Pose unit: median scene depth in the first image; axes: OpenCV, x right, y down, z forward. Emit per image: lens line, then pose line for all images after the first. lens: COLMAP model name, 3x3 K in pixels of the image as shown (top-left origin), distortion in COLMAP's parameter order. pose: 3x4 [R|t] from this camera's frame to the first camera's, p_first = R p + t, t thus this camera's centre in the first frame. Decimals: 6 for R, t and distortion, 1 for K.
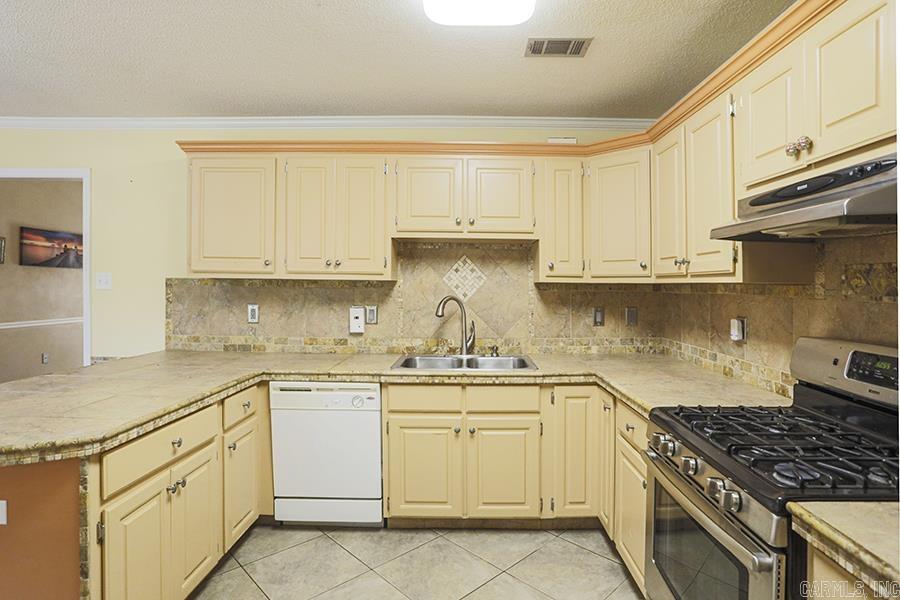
lens RADIAL K [[479.9, 0, 446.5], [0, 479.9, 278.3], [0, 0, 1]] dist [-0.070641, 0.019888]
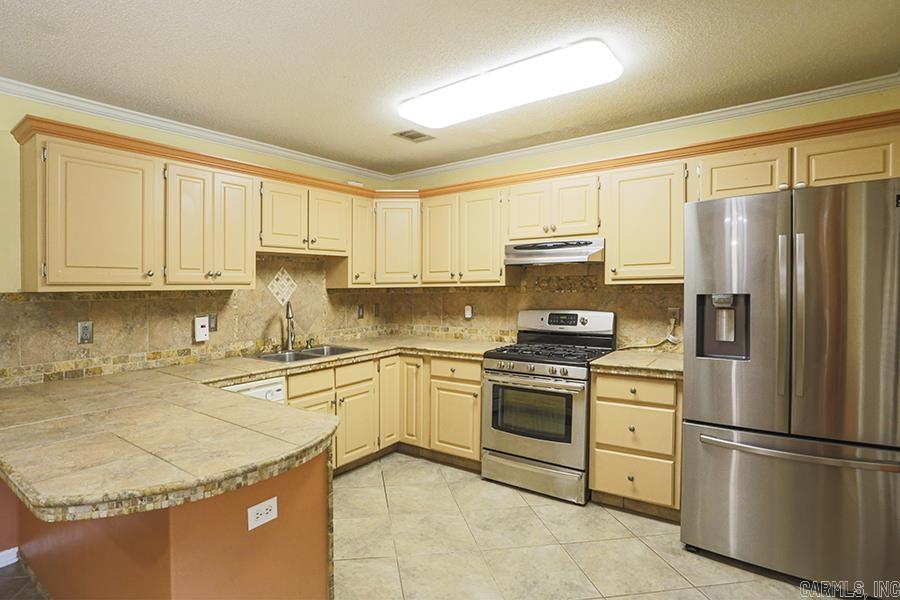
lens RADIAL K [[479.9, 0, 402.6], [0, 479.9, 303.5], [0, 0, 1]] dist [-0.070641, 0.019888]
pose [[0.609827, -0.045142, 0.791248, -0.718488], [0.011856, 0.998784, 0.047845, -0.009905], [-0.792446, -0.019796, 0.609621, 0.044315]]
